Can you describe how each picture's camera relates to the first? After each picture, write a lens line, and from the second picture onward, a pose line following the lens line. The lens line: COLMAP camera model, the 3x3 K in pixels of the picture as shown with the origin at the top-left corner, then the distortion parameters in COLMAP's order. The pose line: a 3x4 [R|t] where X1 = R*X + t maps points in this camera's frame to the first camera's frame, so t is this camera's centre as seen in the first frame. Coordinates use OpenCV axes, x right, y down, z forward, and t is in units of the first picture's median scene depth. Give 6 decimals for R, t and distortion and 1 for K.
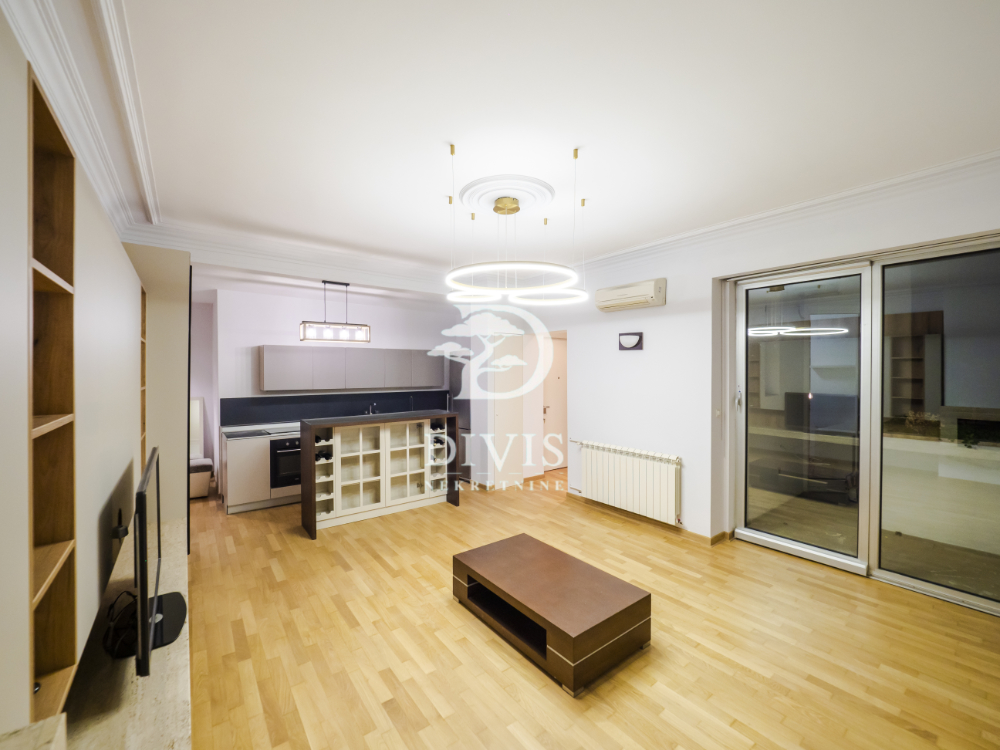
lens RADIAL K [[410.7, 0, 497.8], [0, 410.7, 372.0], [0, 0, 1]] dist [-0.018230, 0.002381]
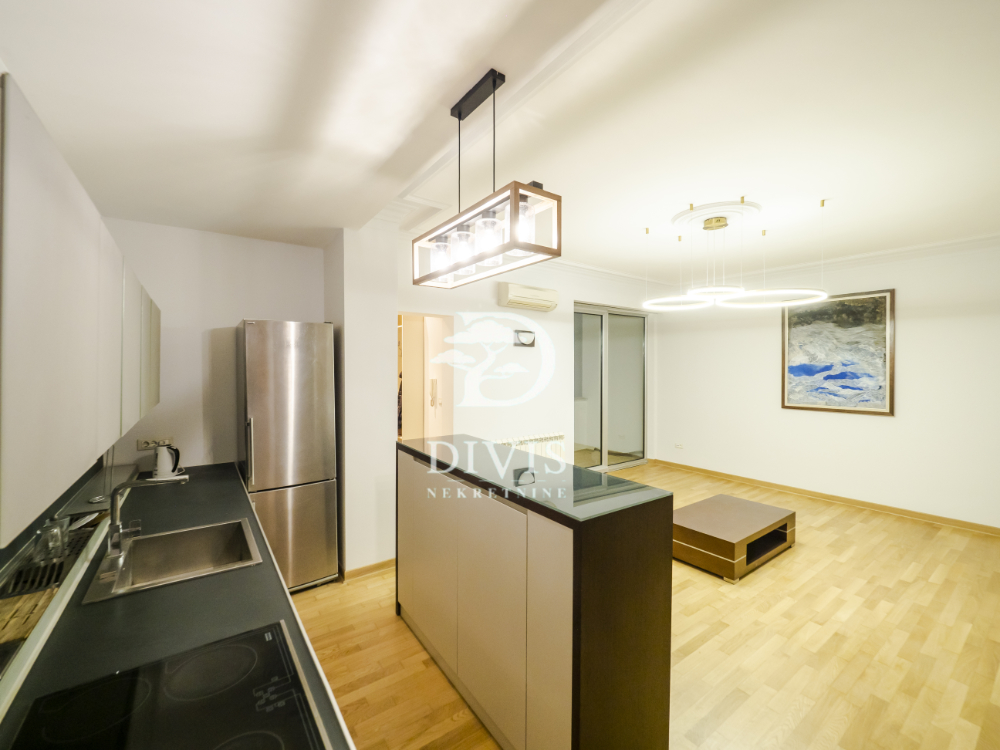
lens RADIAL K [[410.7, 0, 495.7], [0, 410.7, 372.8], [0, 0, 1]] dist [-0.018230, 0.002381]
pose [[0.046207, -0.007816, 0.998901, -1.246597], [0.004811, 0.999960, 0.007602, 0.010194], [-0.998920, 0.004454, 0.046243, 1.666915]]
